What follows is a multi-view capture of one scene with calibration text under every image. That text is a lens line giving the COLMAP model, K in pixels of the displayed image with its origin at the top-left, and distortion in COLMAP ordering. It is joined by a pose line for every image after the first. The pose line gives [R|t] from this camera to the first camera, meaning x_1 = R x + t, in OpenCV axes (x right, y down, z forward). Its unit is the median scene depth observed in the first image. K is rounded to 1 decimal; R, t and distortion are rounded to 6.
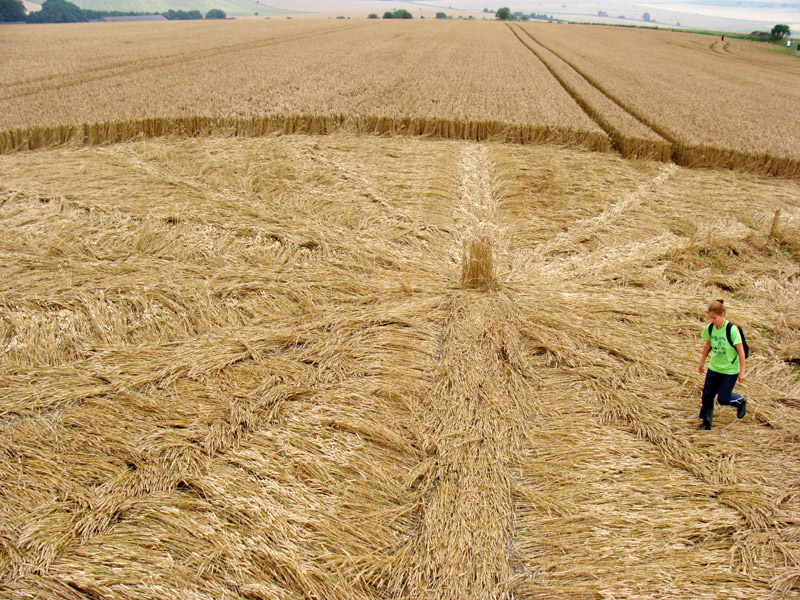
lens RADIAL K [[783.2, 0, 399.1], [0, 783.2, 300.4], [0, 0, 1]] dist [-0.100842, 0.000000]
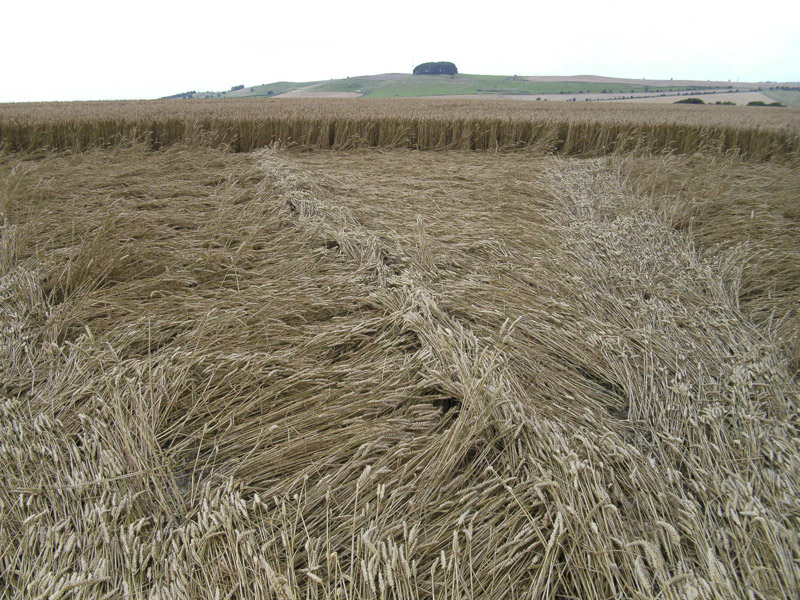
lens RADIAL K [[783.2, 0, 381.3], [0, 783.2, 304.2], [0, 0, 1]] dist [-0.100842, 0.000000]
pose [[0.651640, 0.182424, -0.736265, 0.014587], [-0.243353, 0.969619, 0.024859, -0.054107], [0.718432, 0.162973, 0.676236, 0.452017]]
